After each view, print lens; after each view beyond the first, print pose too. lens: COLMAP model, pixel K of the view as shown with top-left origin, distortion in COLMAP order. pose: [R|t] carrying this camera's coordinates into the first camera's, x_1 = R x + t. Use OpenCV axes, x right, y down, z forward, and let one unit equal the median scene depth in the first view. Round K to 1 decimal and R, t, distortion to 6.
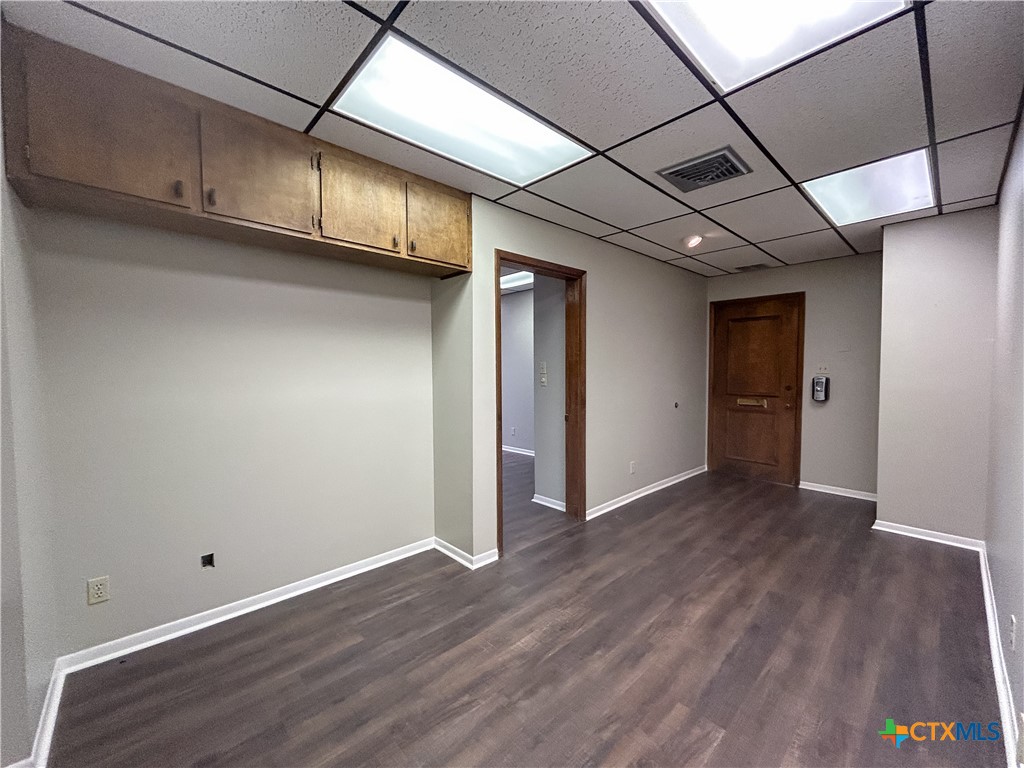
lens RADIAL K [[413.4, 0, 512.0], [0, 413.4, 384.0], [0, 0, 1]] dist [-0.000599, 0.000360]
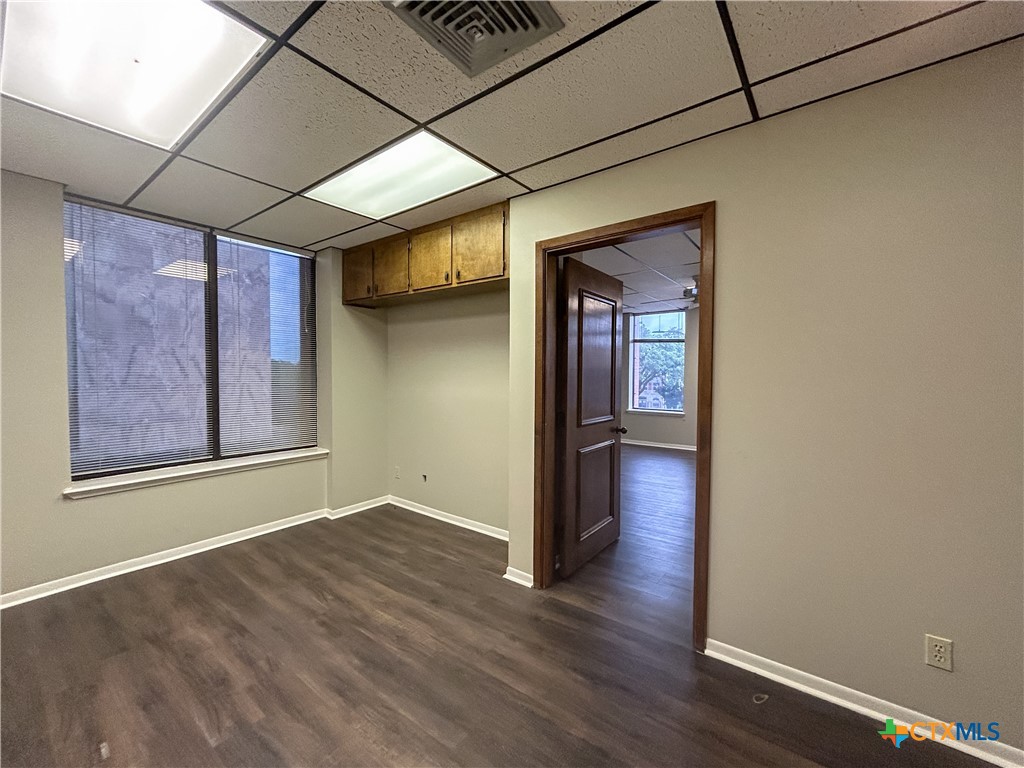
lens RADIAL K [[413.4, 0, 512.0], [0, 413.4, 384.0], [0, 0, 1]] dist [-0.000599, 0.000360]
pose [[0.162542, 0.035665, -0.986057, 1.147292], [-0.041483, 0.998710, 0.029284, -0.059890], [0.985829, 0.036144, 0.163812, 1.102876]]
